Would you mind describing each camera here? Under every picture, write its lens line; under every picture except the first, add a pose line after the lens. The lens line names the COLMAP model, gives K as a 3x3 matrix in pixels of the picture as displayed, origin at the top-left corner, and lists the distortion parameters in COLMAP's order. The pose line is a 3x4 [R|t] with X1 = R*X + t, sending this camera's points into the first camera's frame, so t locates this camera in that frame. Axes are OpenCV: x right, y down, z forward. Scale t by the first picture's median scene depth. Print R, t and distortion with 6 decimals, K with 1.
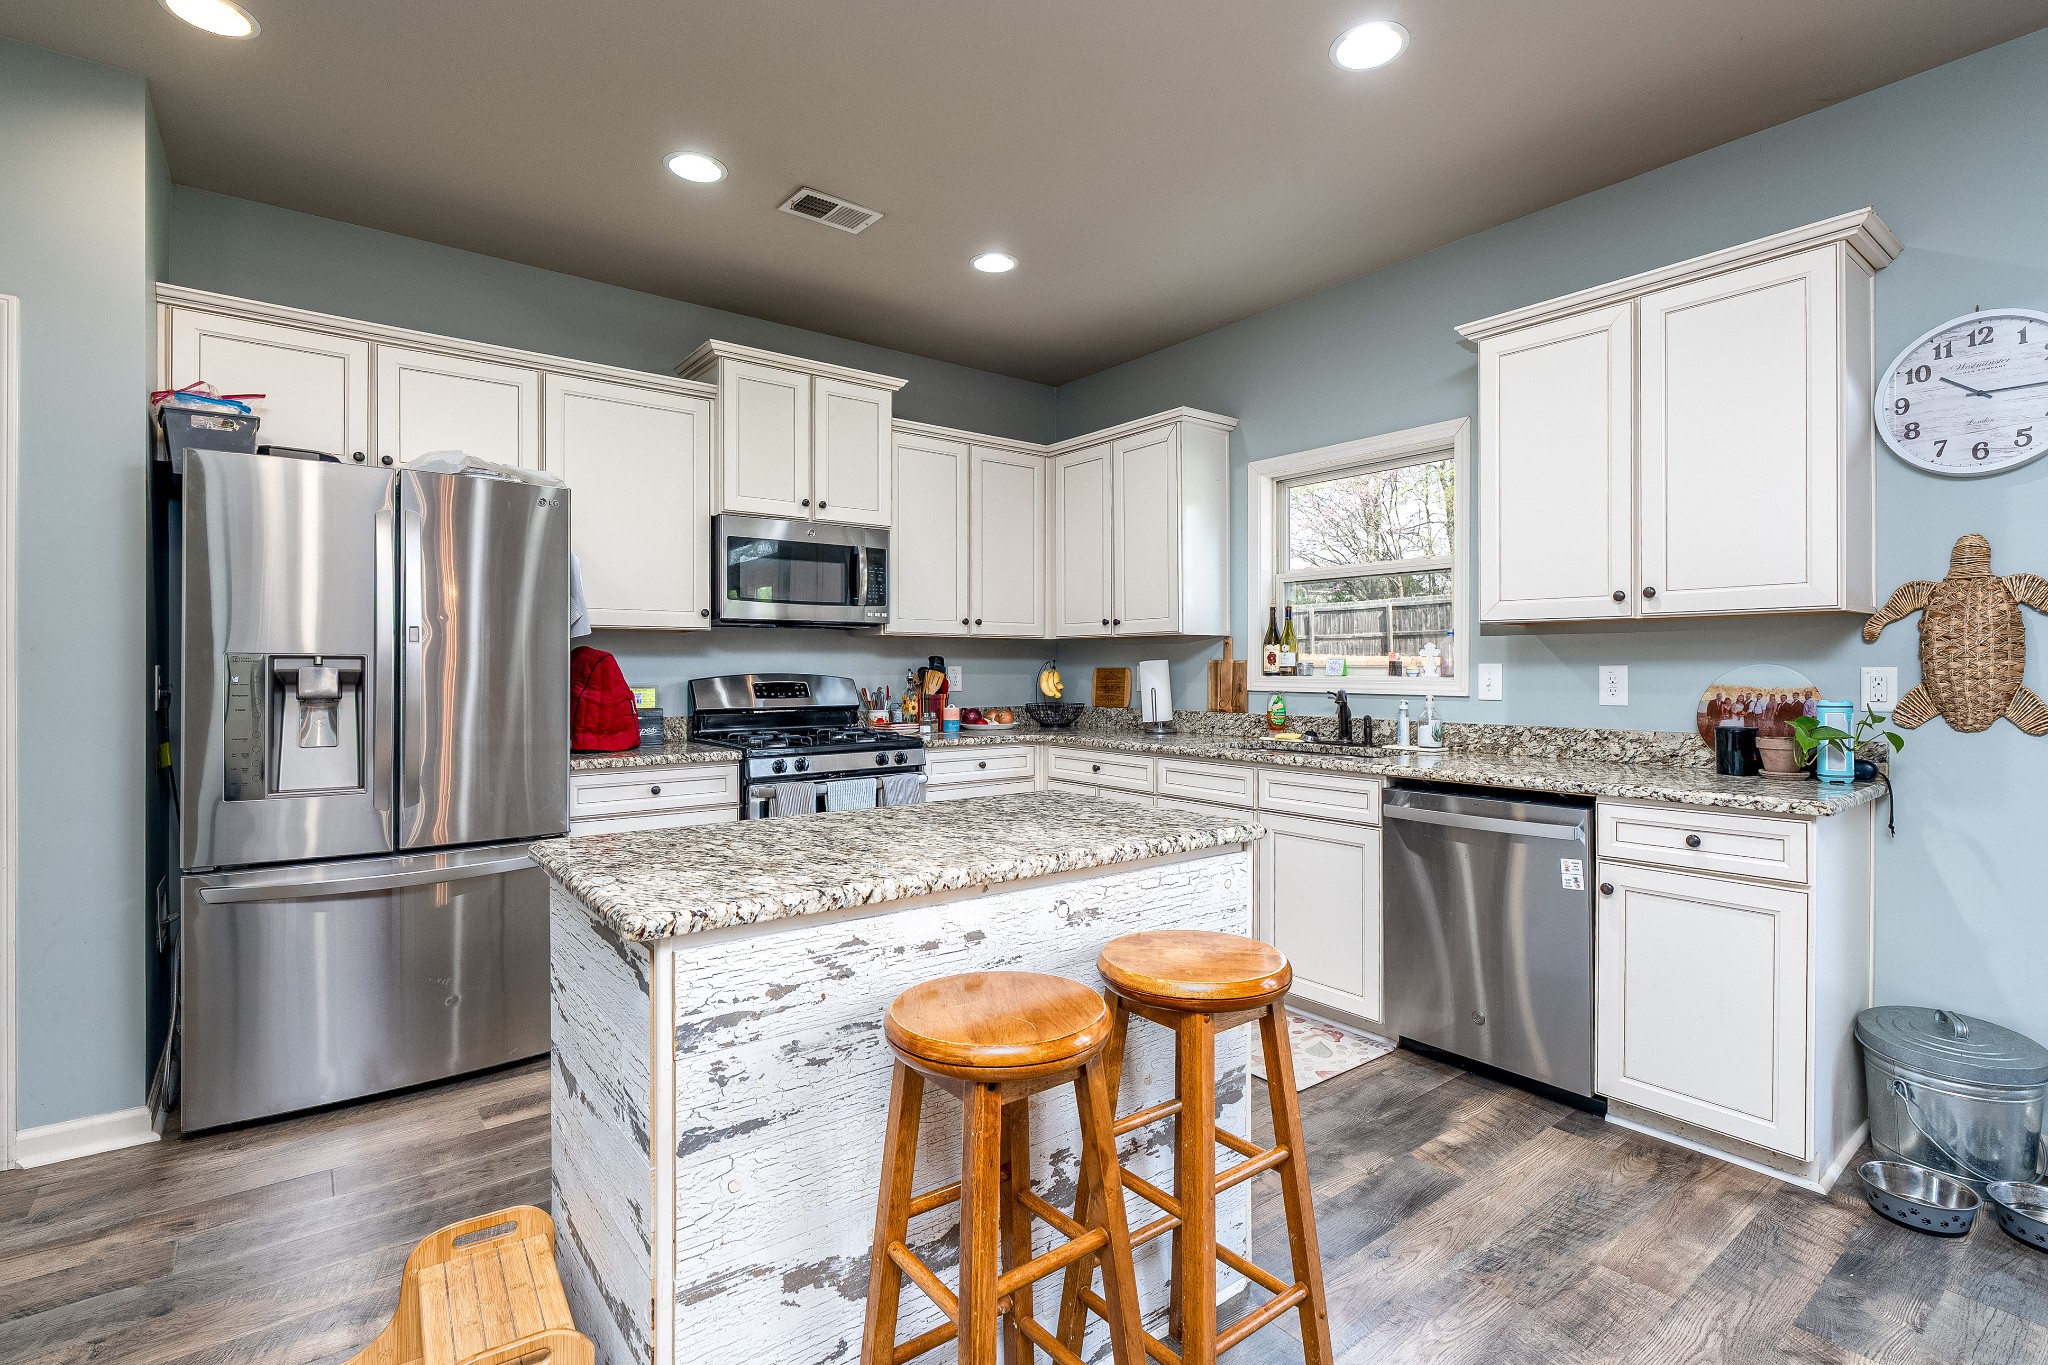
lens RADIAL K [[935.3, 0, 1020.4], [0, 935.3, 671.4], [0, 0, 1]] dist [-0.003416, 0.002219]
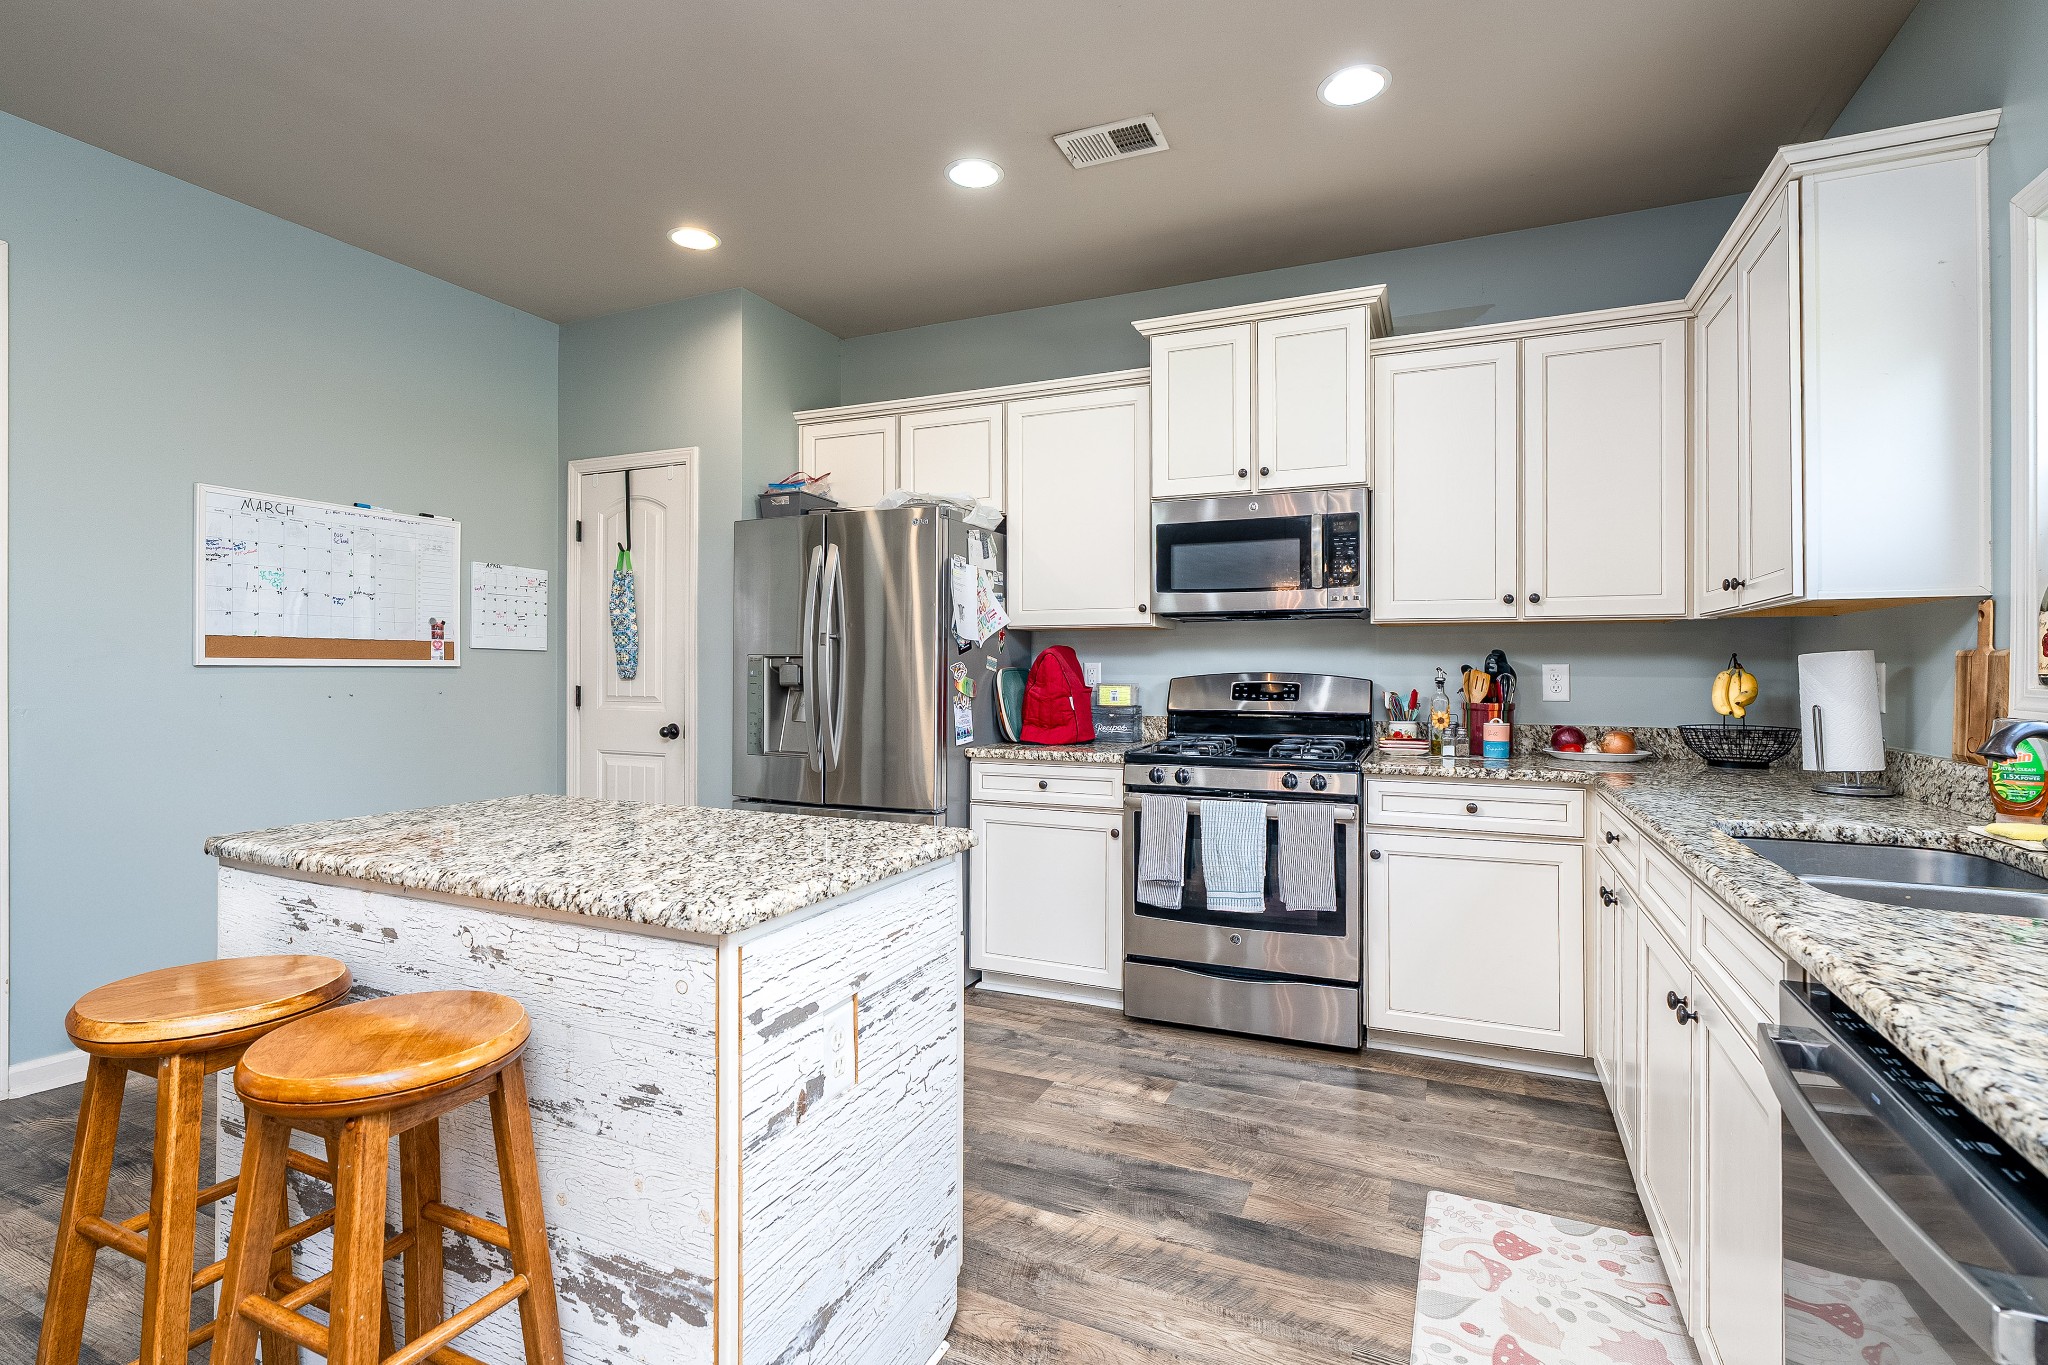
lens RADIAL K [[935.3, 0, 1041.4], [0, 935.3, 676.9], [0, 0, 1]] dist [-0.003416, 0.002219]
pose [[0.495816, 0.011406, -0.868353, 0.433496], [-0.007179, 0.999933, 0.009035, -0.000176], [0.868398, 0.001755, 0.495864, 0.420437]]
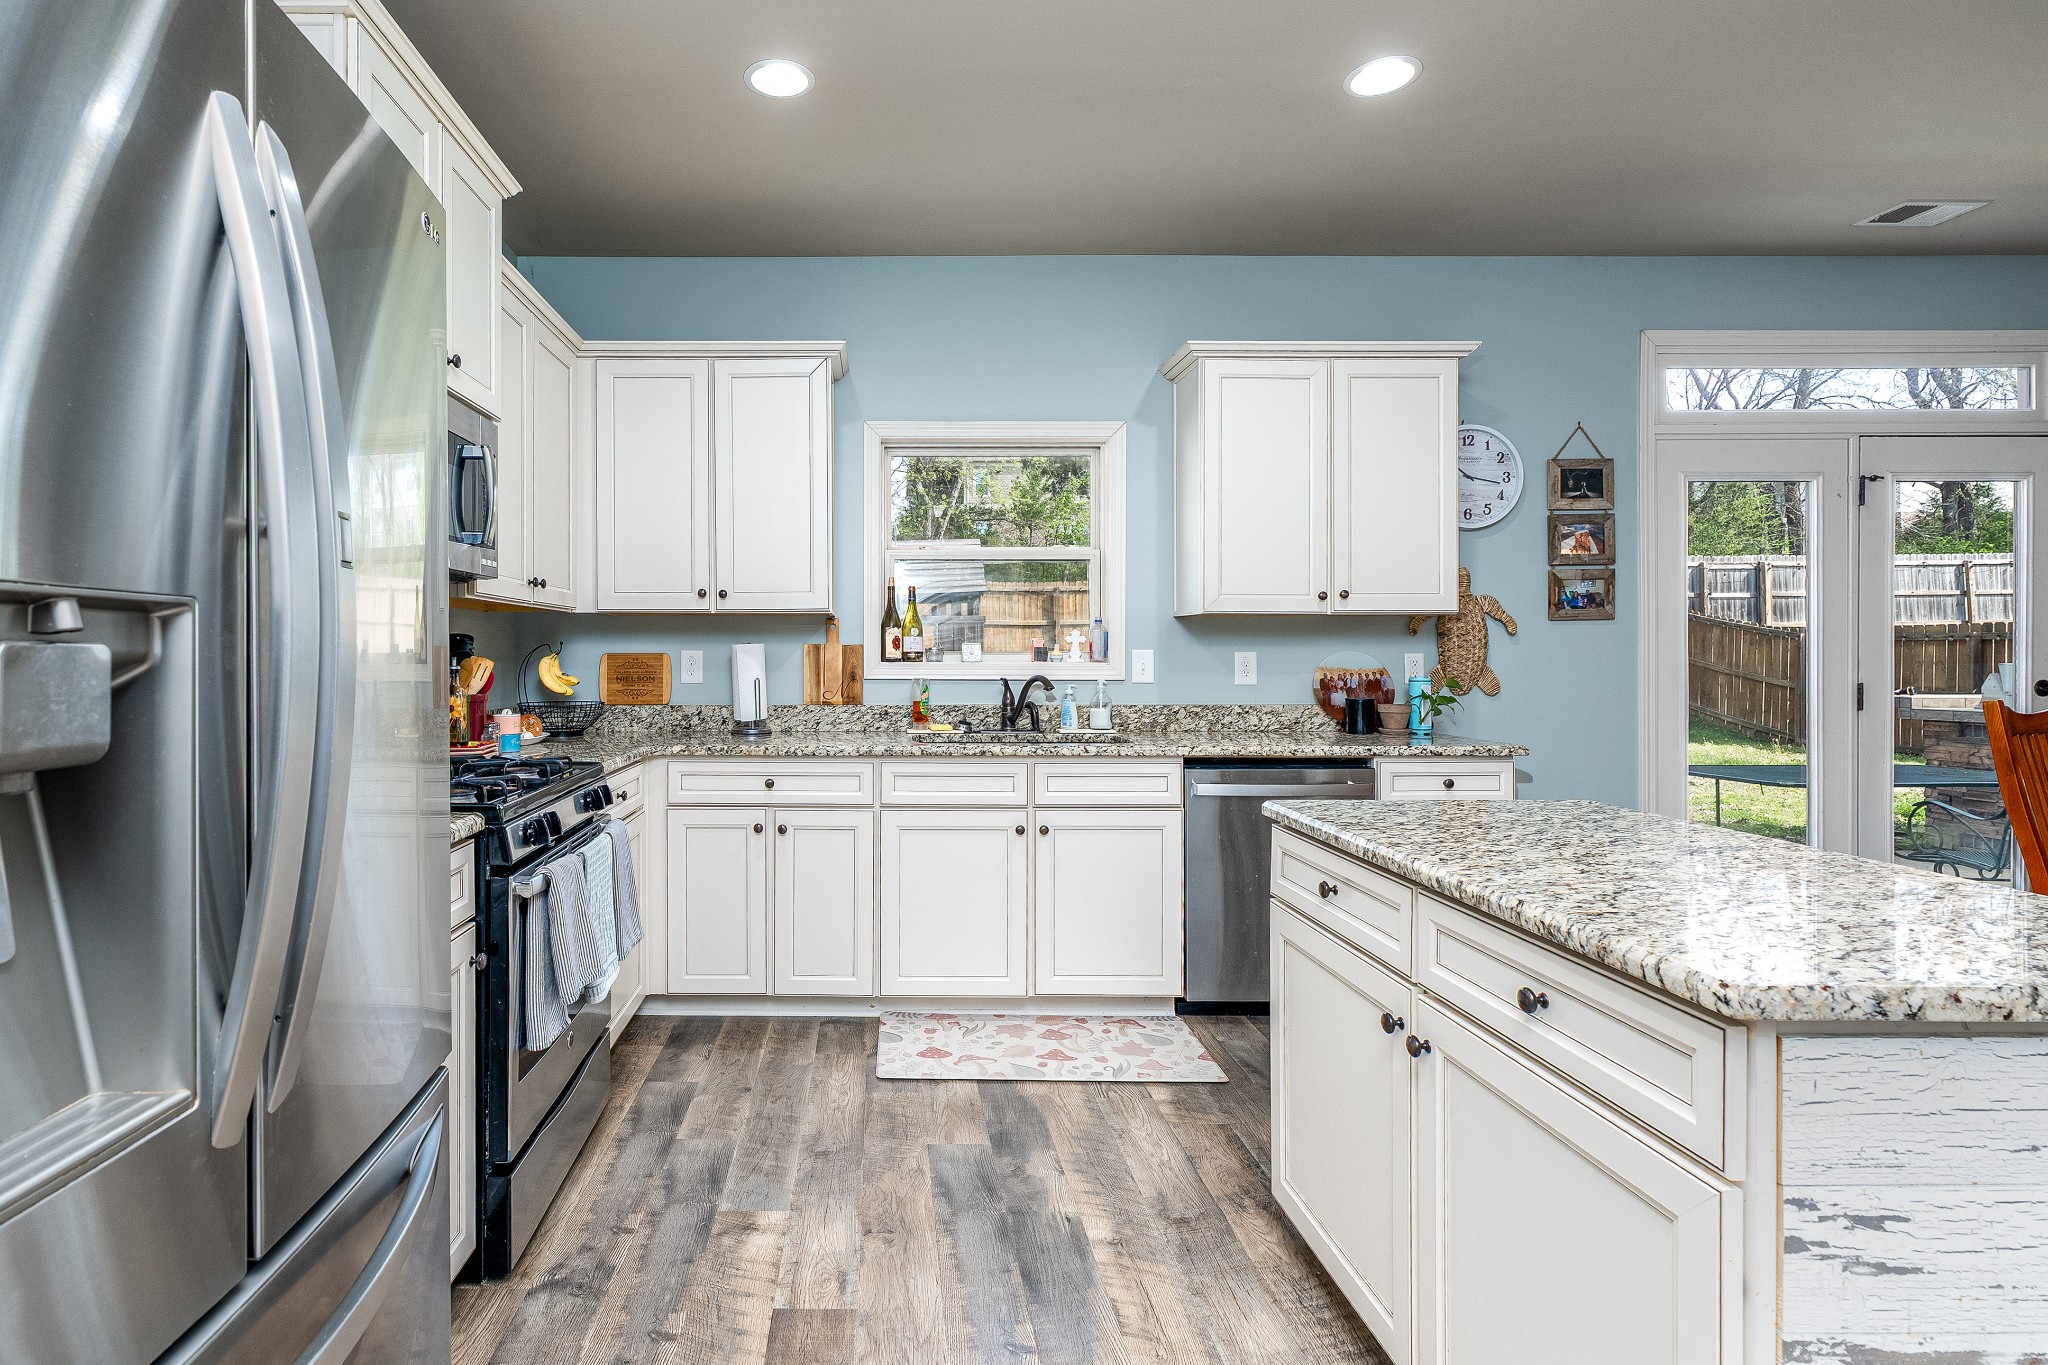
lens RADIAL K [[1002.4, 0, 862.0], [0, 1002.4, 661.9], [0, 0, 1]] dist [-0.001400, -0.001042]
pose [[0.625757, -0.004881, 0.780003, -0.543835], [0.001396, 0.999986, 0.005138, -0.000410], [-0.780017, -0.002126, 0.625755, 0.447610]]
